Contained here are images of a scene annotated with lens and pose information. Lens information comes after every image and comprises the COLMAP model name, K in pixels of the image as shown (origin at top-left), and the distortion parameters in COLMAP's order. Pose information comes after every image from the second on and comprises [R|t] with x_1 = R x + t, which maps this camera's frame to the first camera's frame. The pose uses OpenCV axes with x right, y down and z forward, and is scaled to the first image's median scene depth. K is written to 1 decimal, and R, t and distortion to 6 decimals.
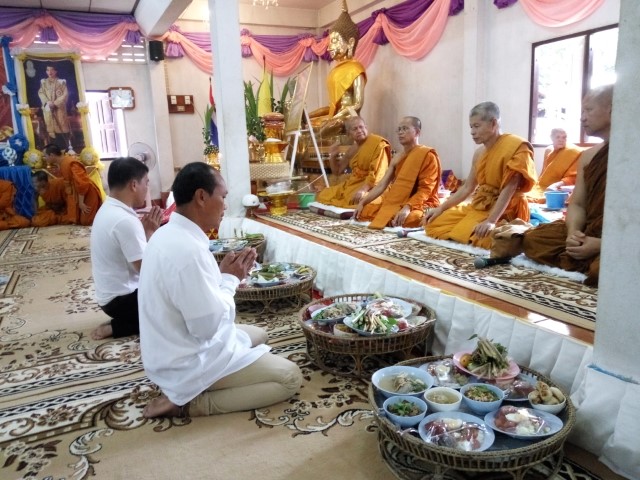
lens RADIAL K [[508.6, 0, 319.6], [0, 508.6, 242.6], [0, 0, 1]] dist [0.082363, -0.104919]
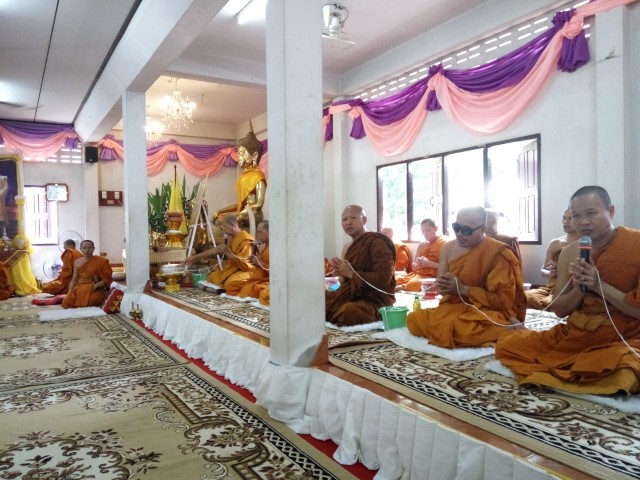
lens RADIAL K [[508.6, 0, 319.6], [0, 508.6, 242.6], [0, 0, 1]] dist [0.082363, -0.104919]
pose [[0.995845, 0.021350, 0.088530, 0.166078], [-0.005823, 0.985070, -0.172058, 0.041409], [-0.090882, 0.170828, 0.981101, -0.273092]]
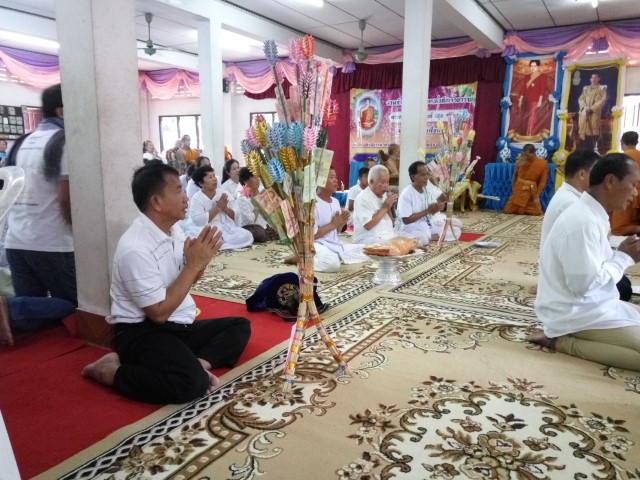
lens RADIAL K [[508.6, 0, 319.6], [0, 508.6, 242.6], [0, 0, 1]] dist [0.082363, -0.104919]
pose [[0.555815, 0.181695, -0.811207, 0.155036], [-0.189237, 0.977857, 0.089362, 0.027517], [0.809481, 0.103841, 0.577891, -0.091922]]
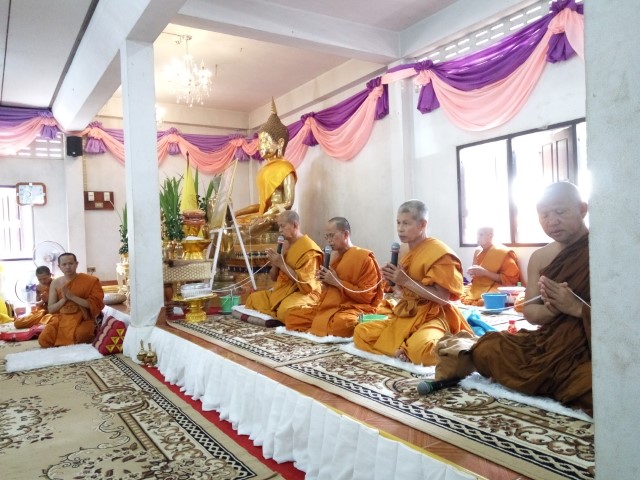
lens RADIAL K [[508.6, 0, 319.6], [0, 508.6, 242.6], [0, 0, 1]] dist [0.082363, -0.104919]
pose [[0.992644, 0.000155, 0.121069, 0.024665], [0.022329, 0.982610, -0.184333, -0.022265], [-0.118993, 0.185680, 0.975379, 0.091659]]
